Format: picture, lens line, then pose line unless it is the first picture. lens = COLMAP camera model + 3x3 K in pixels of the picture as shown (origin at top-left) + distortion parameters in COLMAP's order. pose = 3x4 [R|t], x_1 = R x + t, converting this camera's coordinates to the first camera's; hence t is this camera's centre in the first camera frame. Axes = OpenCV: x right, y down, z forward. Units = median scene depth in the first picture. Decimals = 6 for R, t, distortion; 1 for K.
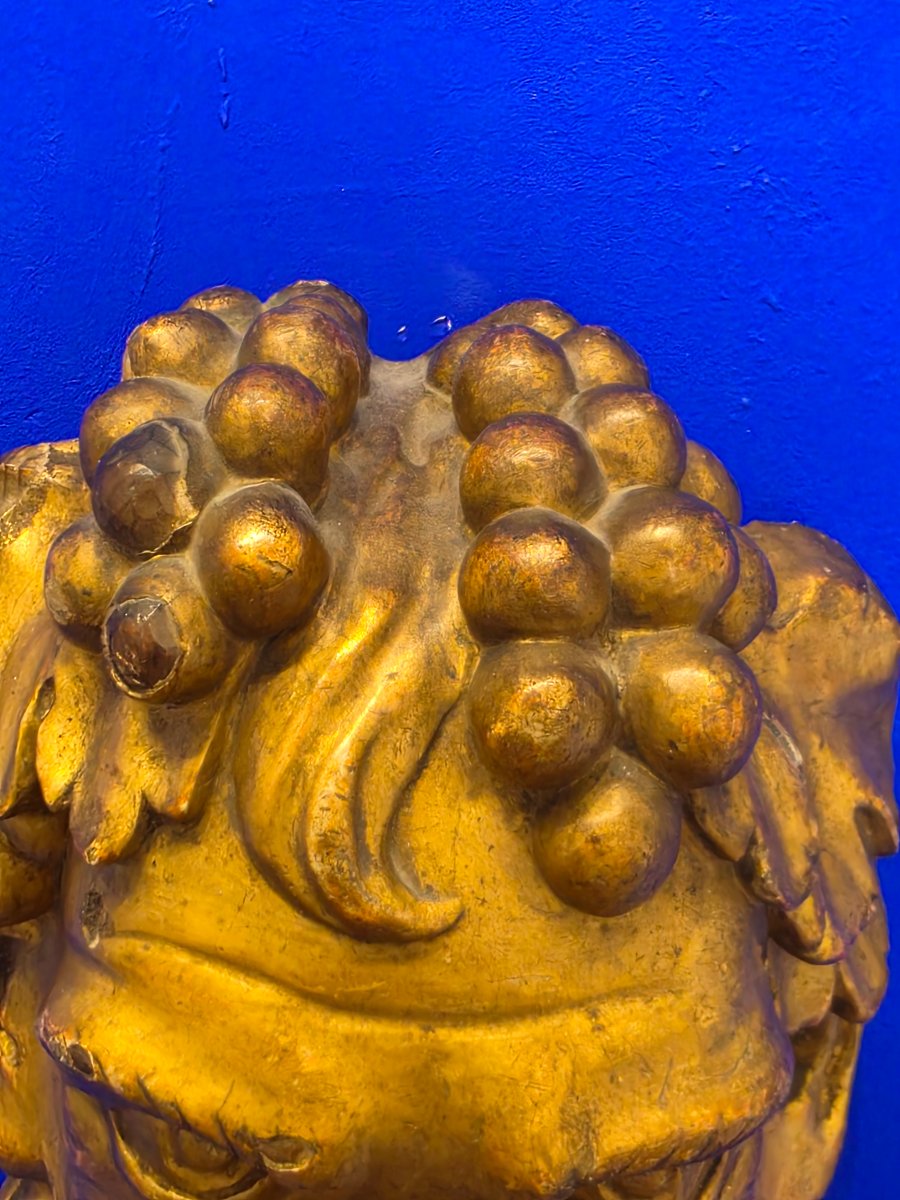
lens RADIAL K [[2060.1, 0, 342.9], [0, 2060.1, 490.5], [0, 0, 1]] dist [0.037718, -0.082650]
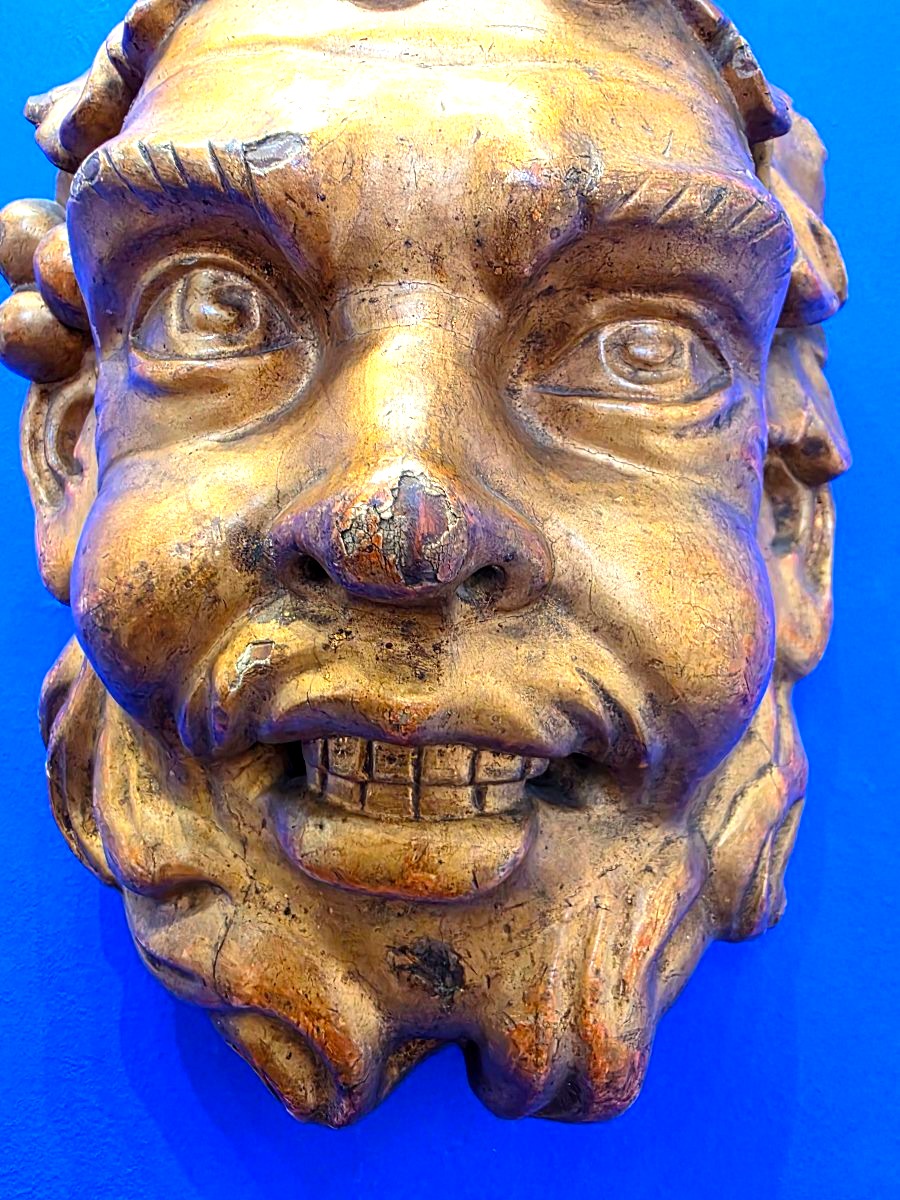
lens RADIAL K [[993.2, 0, 396.7], [0, 993.2, 541.0], [0, 0, 1]] dist [0.009599, -0.001110]
pose [[0.998301, 0.013960, -0.056565, 0.057940], [-0.038373, 0.888093, -0.458059, 0.686072], [0.043840, 0.459452, 0.887120, 0.672453]]
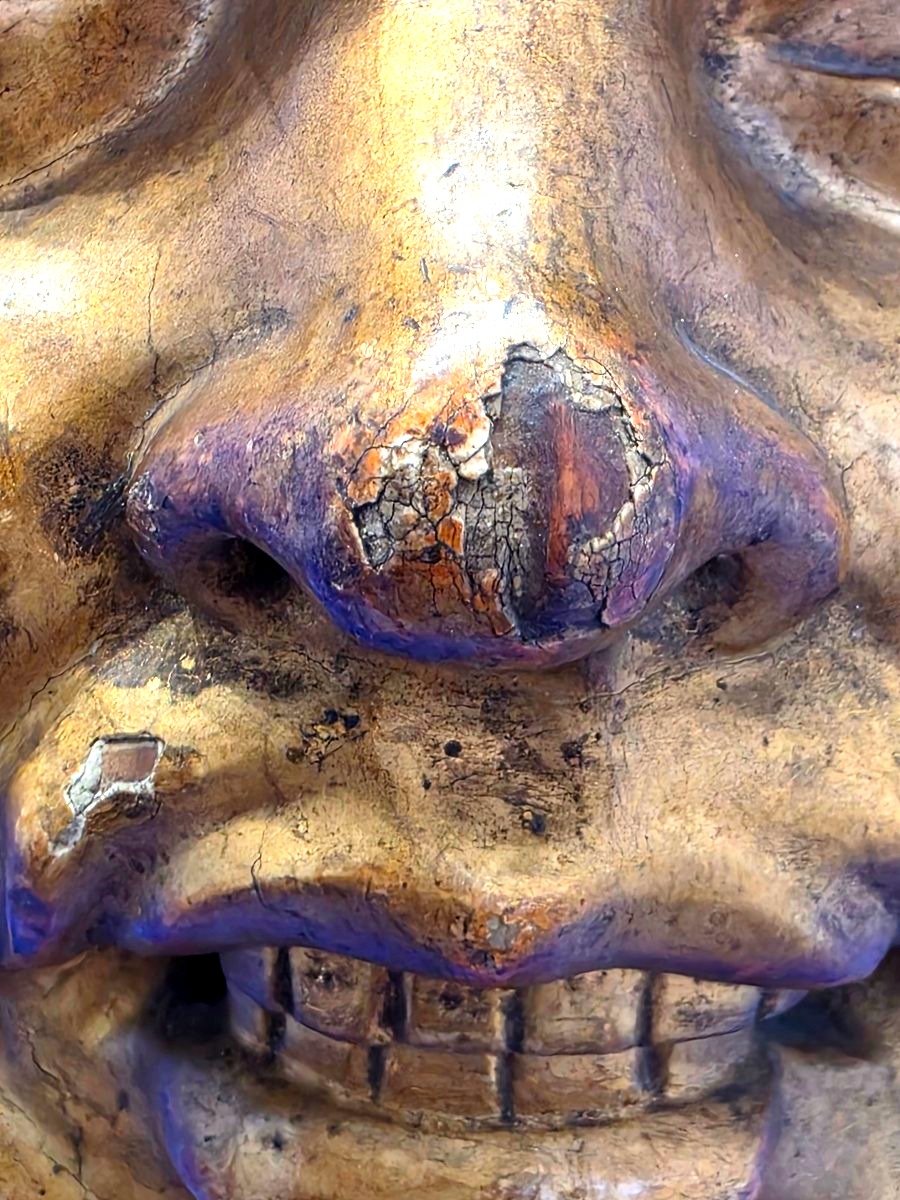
lens RADIAL K [[2060.1, 0, 342.9], [0, 2060.1, 490.5], [0, 0, 1]] dist [0.037718, -0.082650]
pose [[0.999915, -0.004267, -0.012326, 0.014215], [-0.000039, 0.943991, -0.329971, 0.601335], [0.013043, 0.329943, 0.943911, 0.722841]]
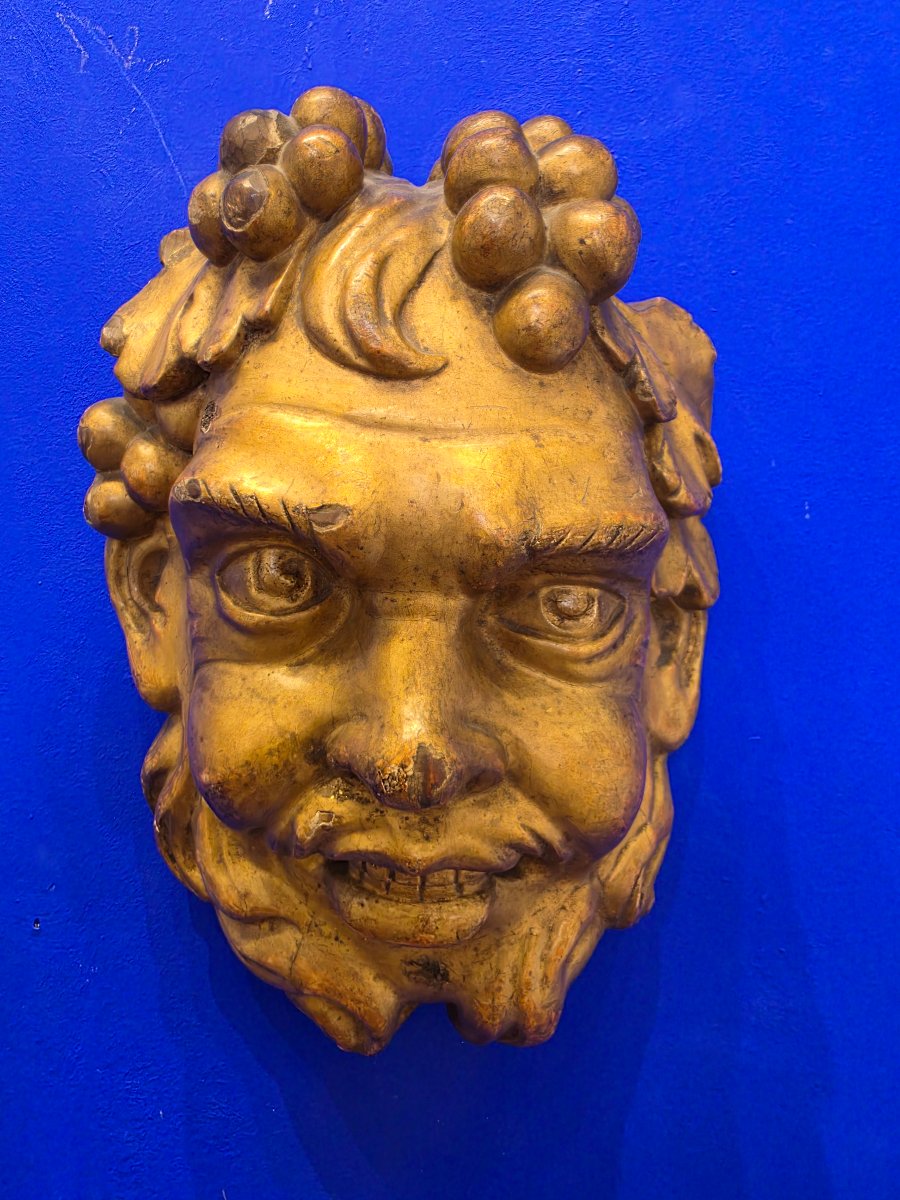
lens RADIAL K [[993.2, 0, 396.7], [0, 993.2, 541.0], [0, 0, 1]] dist [0.009599, -0.001110]
pose [[0.999984, 0.005489, -0.001101, 0.021639], [-0.005582, 0.962308, -0.271906, 0.523887], [-0.000433, 0.271908, 0.962323, 0.329051]]
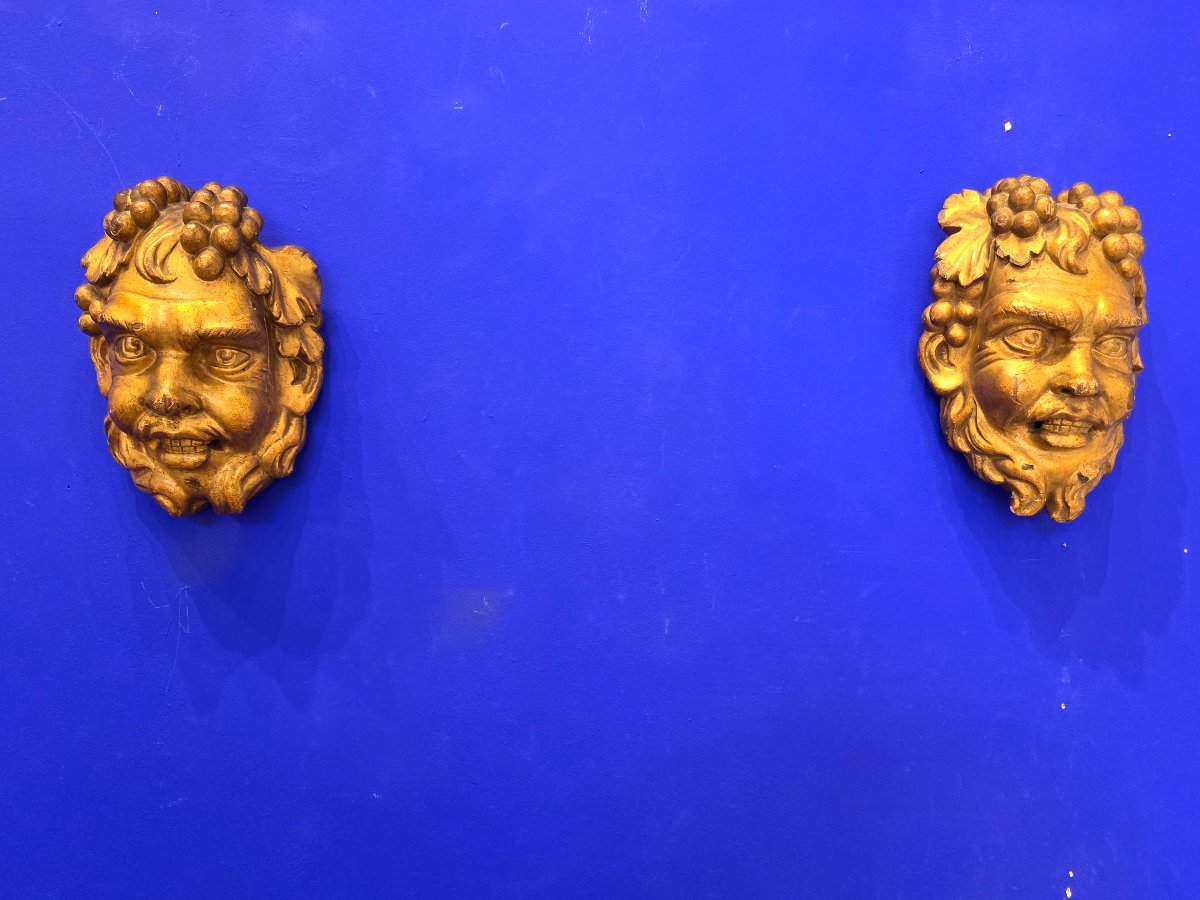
lens RADIAL K [[1071.2, 0, 600.0], [0, 1071.2, 450.0], [0, 0, 1]] dist [-0.105260, -0.010273]
pose [[0.998936, 0.006647, 0.045632, 0.931988], [0.002177, 0.981658, -0.190639, 1.062574], [-0.046062, 0.190535, 0.980599, -1.374101]]
